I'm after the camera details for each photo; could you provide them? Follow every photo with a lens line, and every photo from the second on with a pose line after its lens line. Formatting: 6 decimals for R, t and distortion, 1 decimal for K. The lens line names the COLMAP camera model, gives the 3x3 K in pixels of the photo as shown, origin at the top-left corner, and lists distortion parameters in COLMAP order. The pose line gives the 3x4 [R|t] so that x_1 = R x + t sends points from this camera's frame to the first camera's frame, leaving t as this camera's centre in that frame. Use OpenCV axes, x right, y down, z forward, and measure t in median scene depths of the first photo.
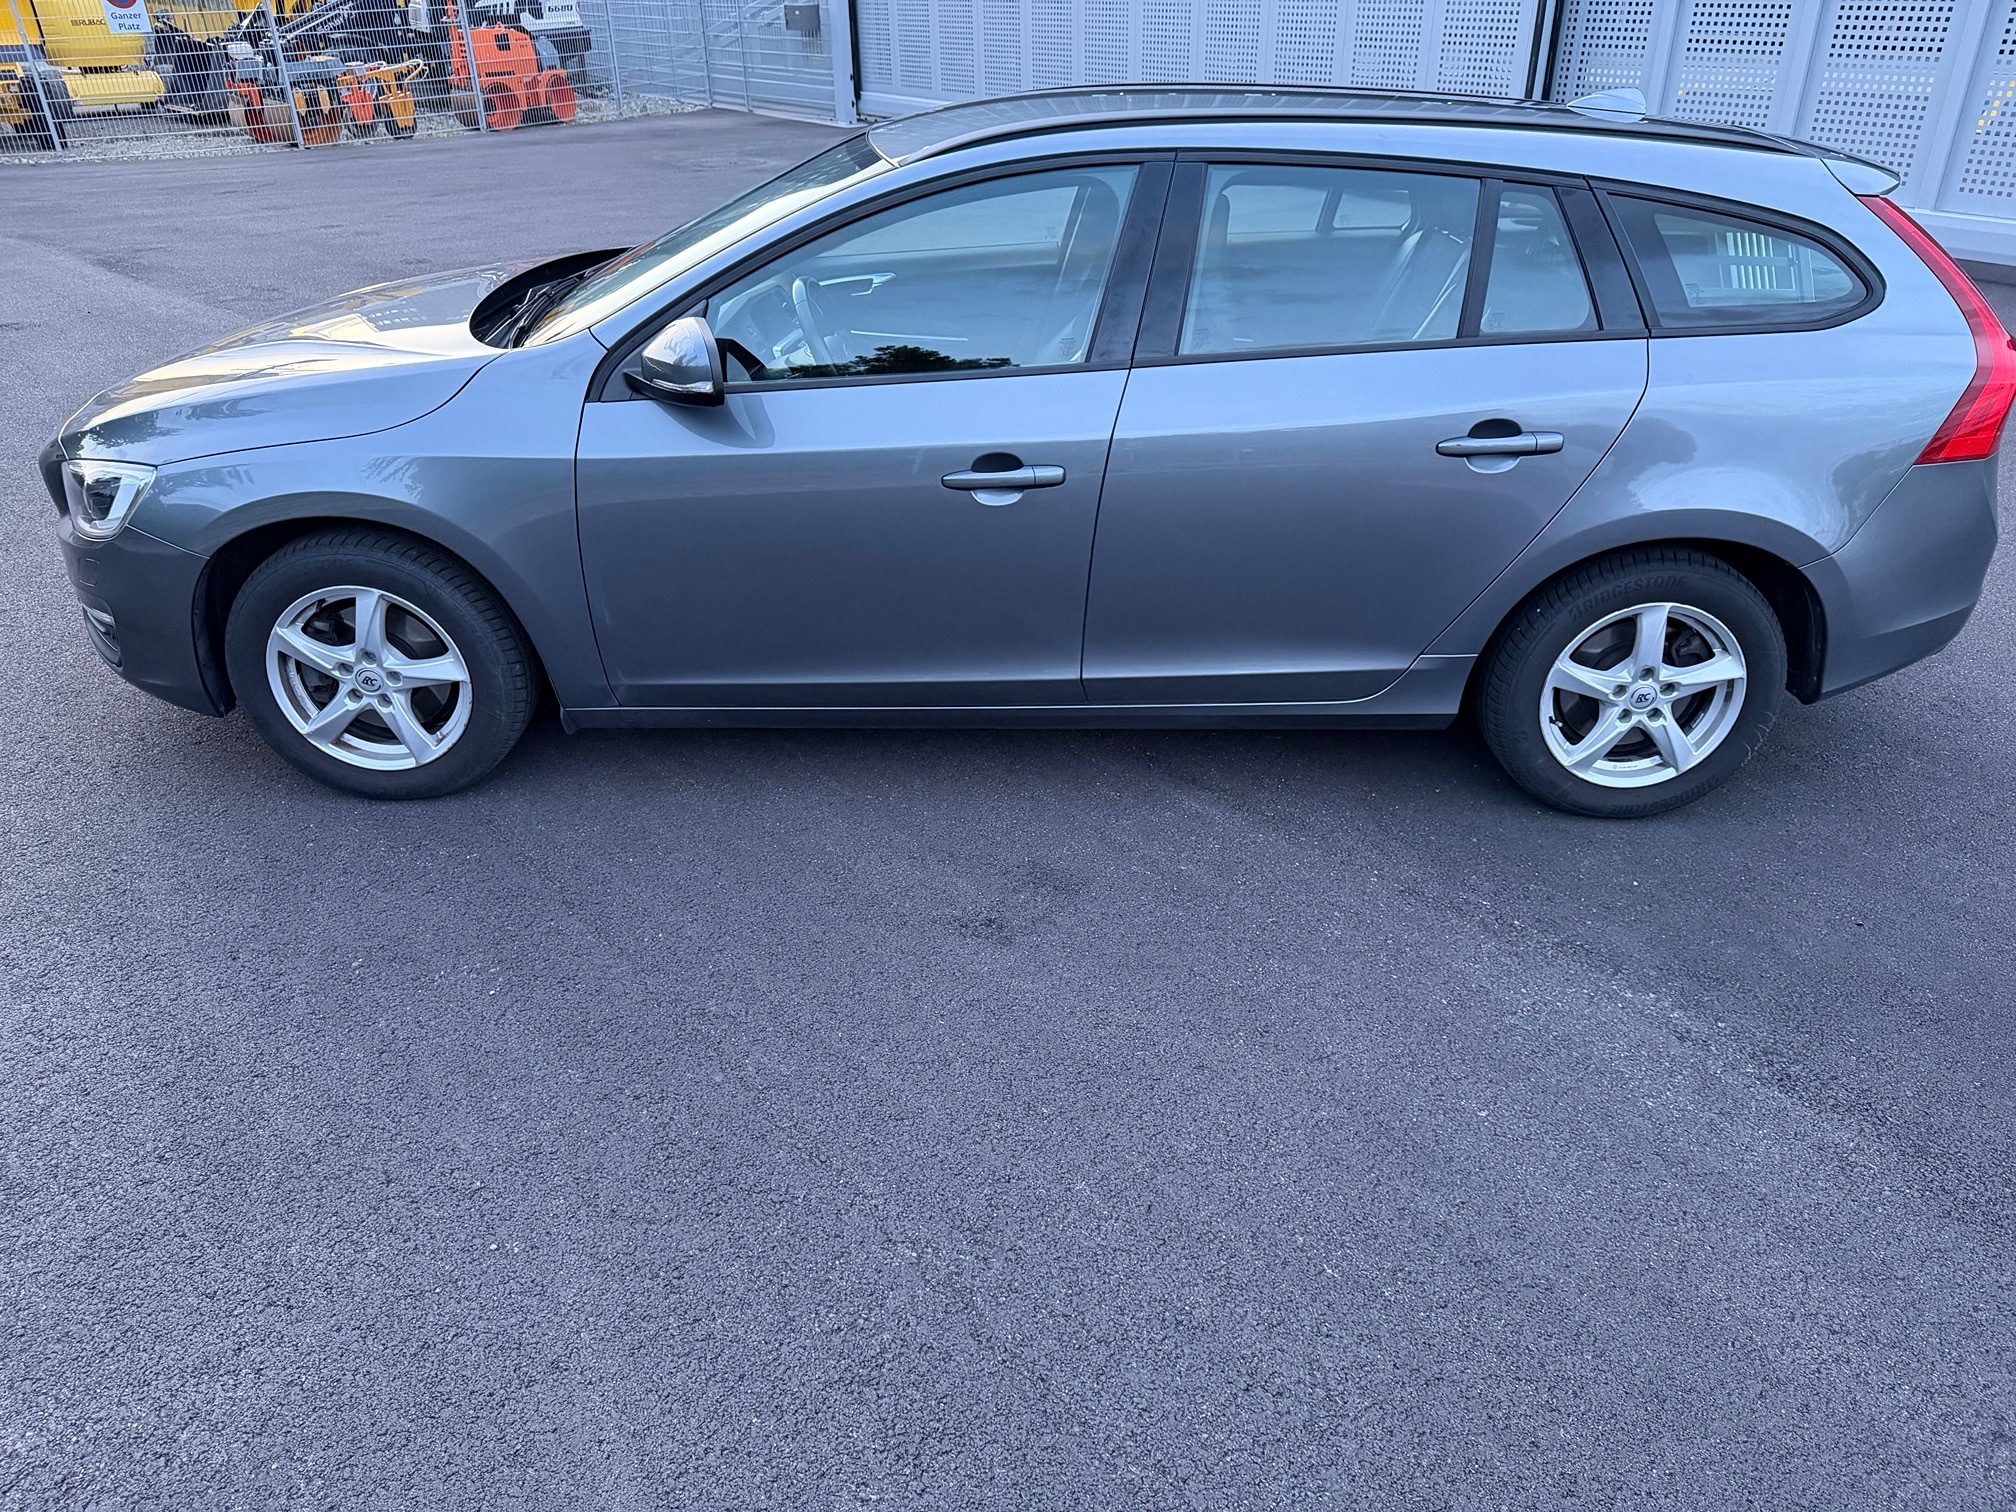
lens RADIAL K [[1413.5, 0, 1008.0], [0, 1413.5, 751.8], [0, 0, 1]] dist [0.003138, 0.001827]
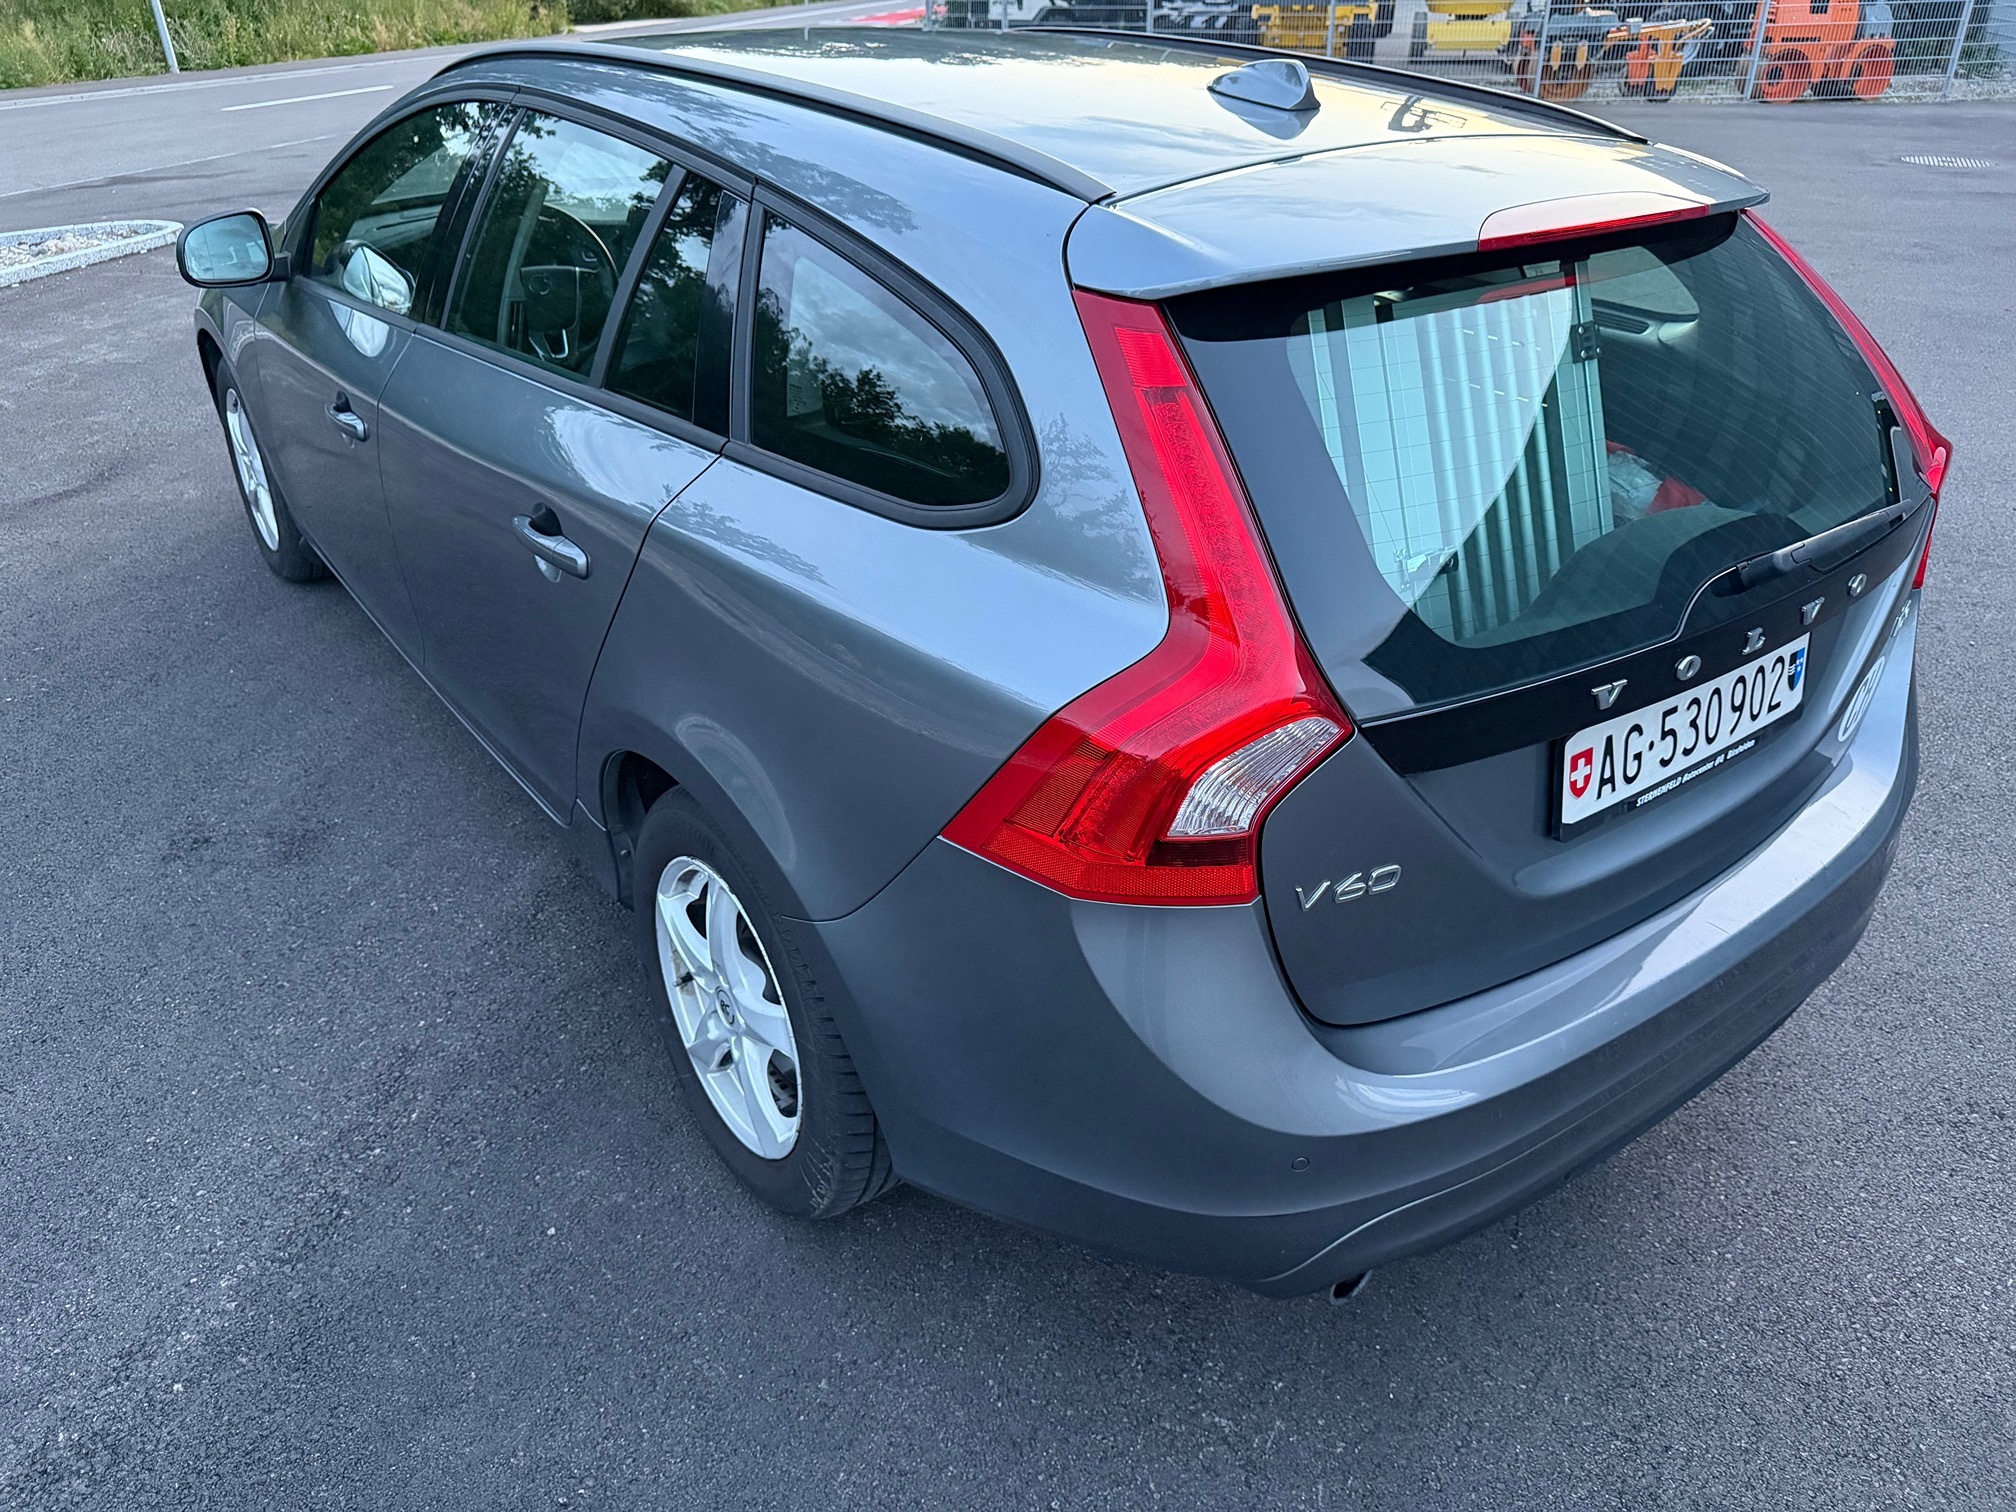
lens RADIAL K [[1413.5, 0, 1008.8], [0, 1413.5, 752.6], [0, 0, 1]] dist [0.003138, 0.001827]
pose [[0.614628, 0.399227, -0.680331, 0.130483], [-0.383363, 0.904943, 0.184692, -0.044782], [0.689395, 0.147297, 0.709252, 0.086672]]
